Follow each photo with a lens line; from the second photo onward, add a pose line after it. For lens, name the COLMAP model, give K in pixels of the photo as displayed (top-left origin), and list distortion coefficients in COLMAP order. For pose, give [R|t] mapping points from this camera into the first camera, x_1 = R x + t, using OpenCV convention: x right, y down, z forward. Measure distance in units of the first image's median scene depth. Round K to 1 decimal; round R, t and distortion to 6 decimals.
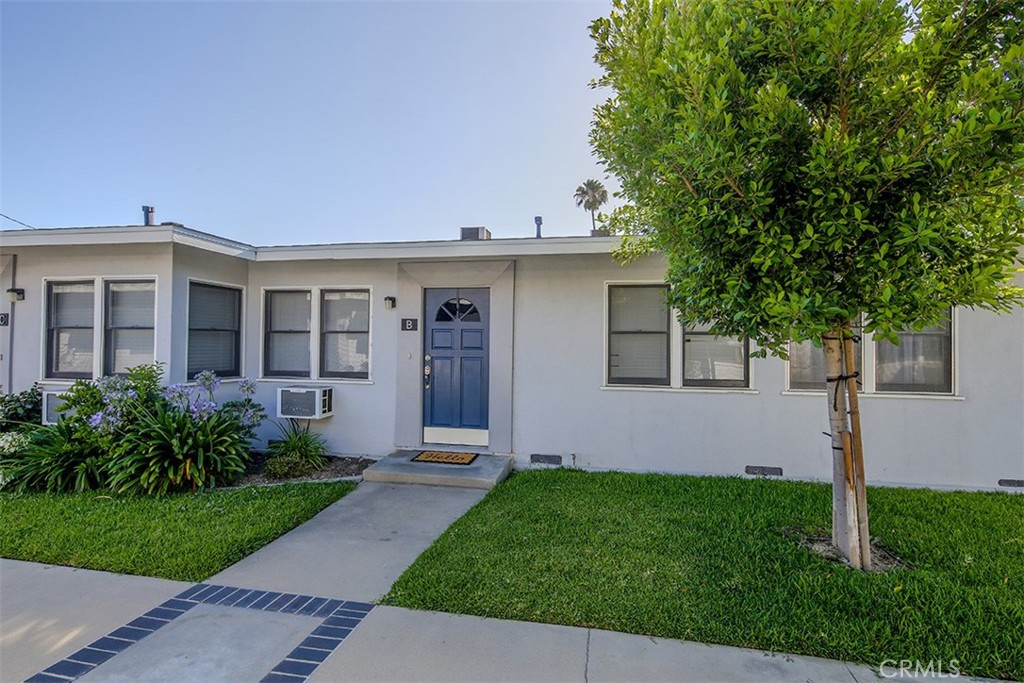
lens RADIAL K [[503.5, 0, 512.3], [0, 503.5, 327.3], [0, 0, 1]] dist [0.009416, -0.004960]
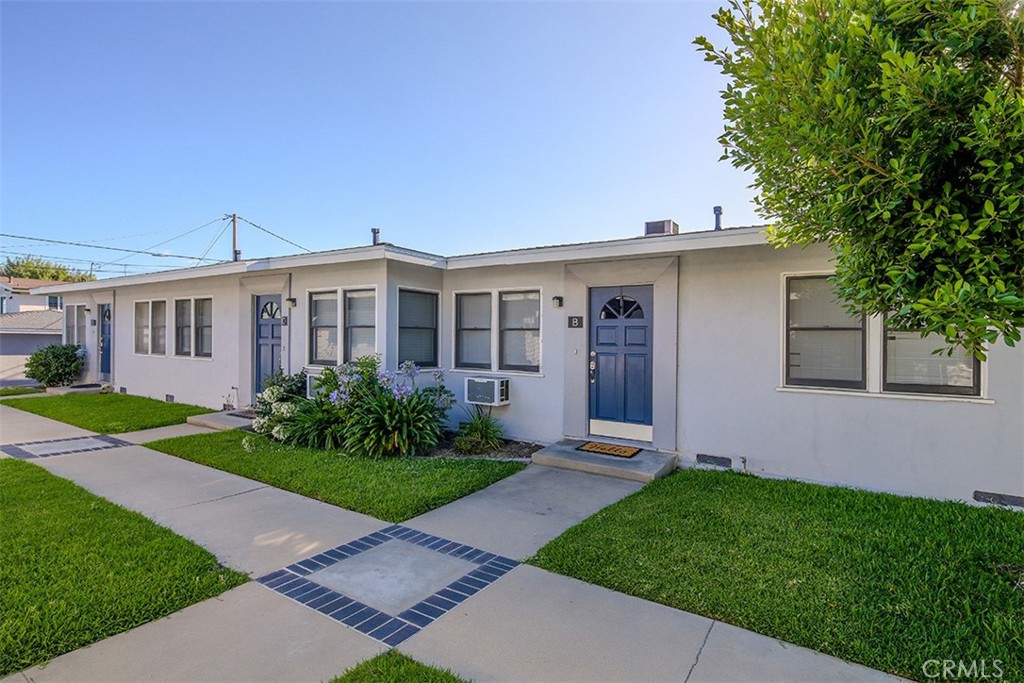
lens RADIAL K [[503.5, 0, 506.9], [0, 503.5, 329.4], [0, 0, 1]] dist [0.009416, -0.004960]
pose [[0.926427, -0.003149, -0.376461, 0.079427], [0.006545, 0.999949, 0.007740, 0.001177], [0.376417, -0.009635, 0.926400, -0.048578]]
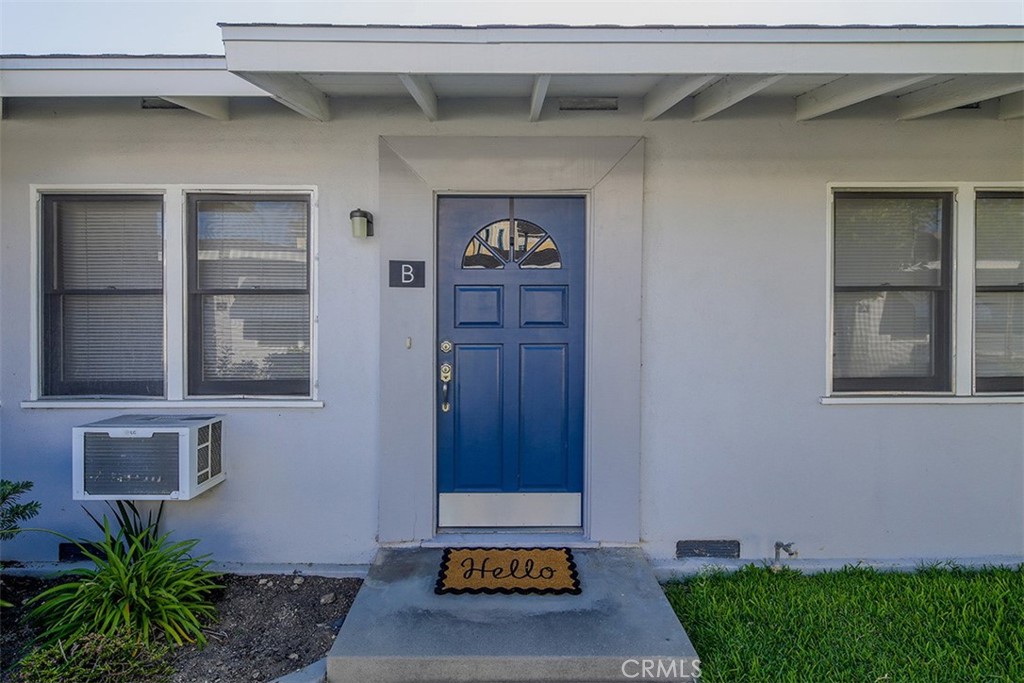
lens RADIAL K [[503.5, 0, 514.9], [0, 503.5, 318.6], [0, 0, 1]] dist [0.009416, -0.004960]
pose [[0.978264, -0.008634, 0.207182, -0.263862], [0.004072, 0.999740, 0.022435, 0.032703], [-0.207321, -0.021104, 0.978045, 0.692968]]
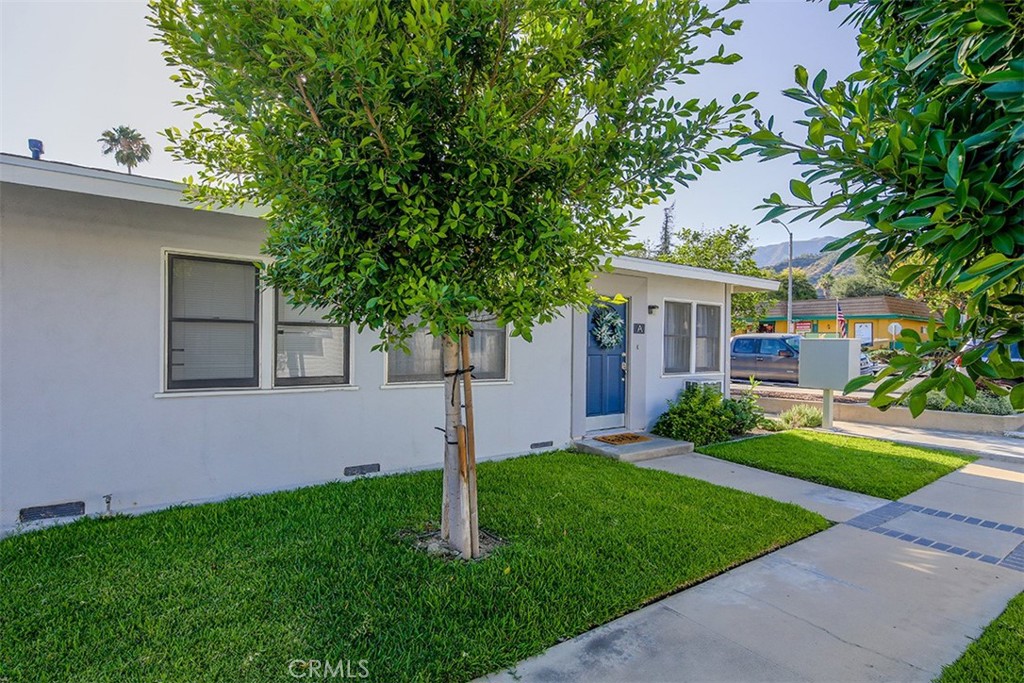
lens RADIAL K [[503.5, 0, 512.9], [0, 503.5, 351.0], [0, 0, 1]] dist [0.009416, -0.004960]
pose [[0.691222, -0.011013, 0.722558, 0.010023], [-0.033640, 0.998309, 0.047398, 0.005999], [-0.721859, -0.057070, 0.689683, 0.167417]]
